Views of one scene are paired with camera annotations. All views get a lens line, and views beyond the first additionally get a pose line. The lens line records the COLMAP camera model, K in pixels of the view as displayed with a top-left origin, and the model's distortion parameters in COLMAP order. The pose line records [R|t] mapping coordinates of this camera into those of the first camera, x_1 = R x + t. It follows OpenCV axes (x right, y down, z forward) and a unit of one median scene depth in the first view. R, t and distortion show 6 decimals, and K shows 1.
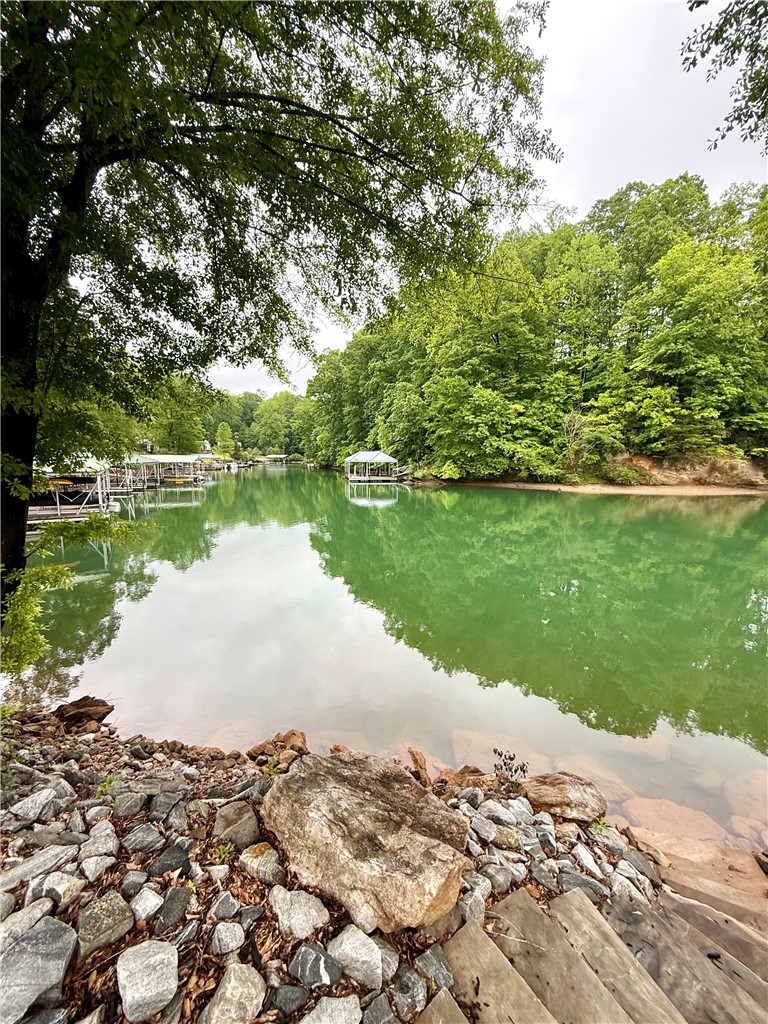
lens RADIAL K [[413.2, 0, 374.7], [0, 413.2, 509.4], [0, 0, 1]] dist [-0.004848, 0.001182]
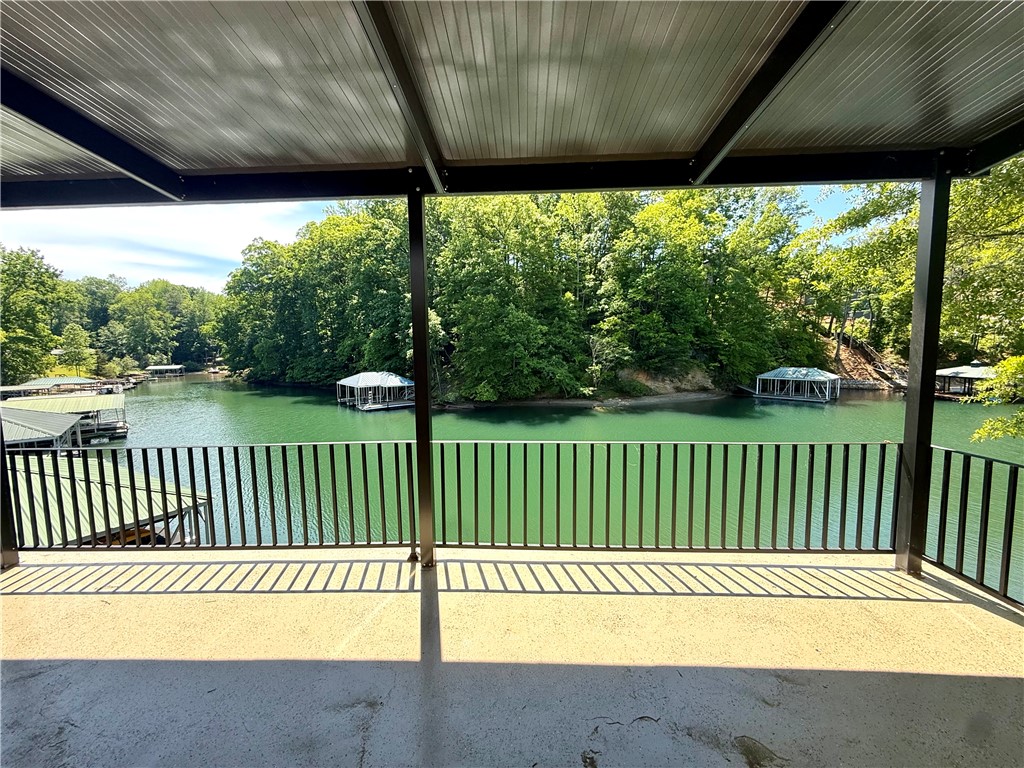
lens RADIAL K [[413.2, 0, 508.0], [0, 413.2, 380.5], [0, 0, 1]] dist [-0.004848, 0.001182]
pose [[0.860367, -0.057176, 0.506457, -0.262258], [0.086043, 0.995719, -0.033759, -0.087667], [-0.502359, 0.072622, 0.861604, 0.161319]]
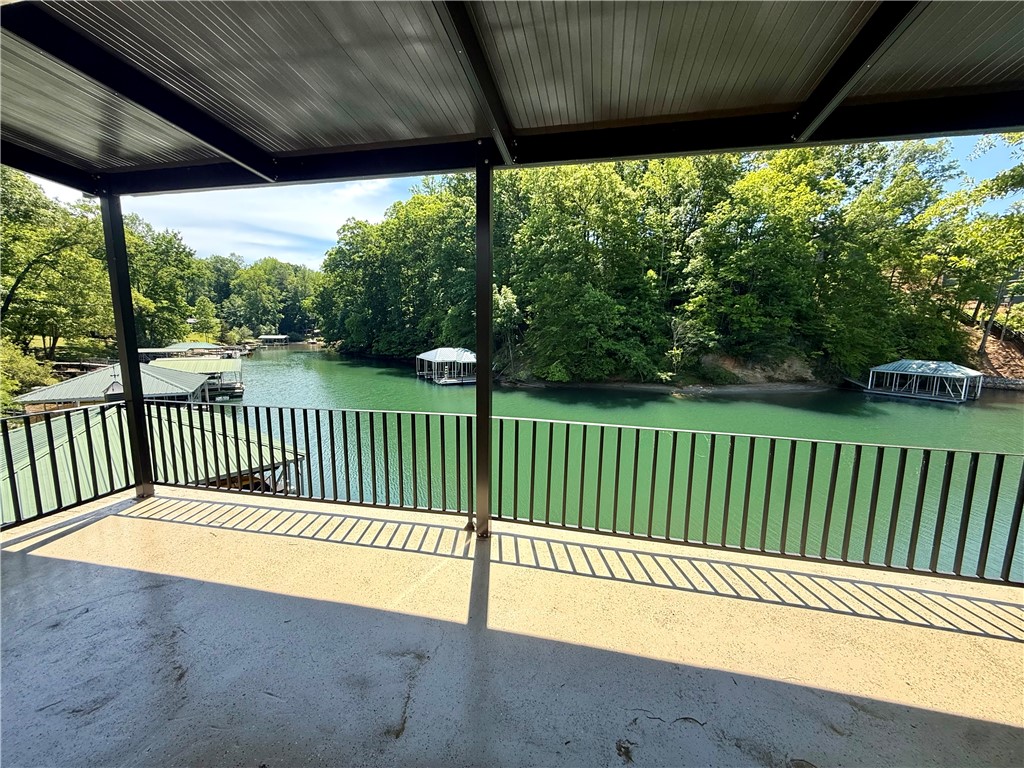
lens RADIAL K [[413.2, 0, 505.6], [0, 413.2, 381.2], [0, 0, 1]] dist [-0.004848, 0.001182]
pose [[0.939566, -0.037032, 0.340360, -0.260202], [0.036995, 0.999294, 0.006601, -0.087356], [-0.340364, 0.006390, 0.940272, 0.161282]]
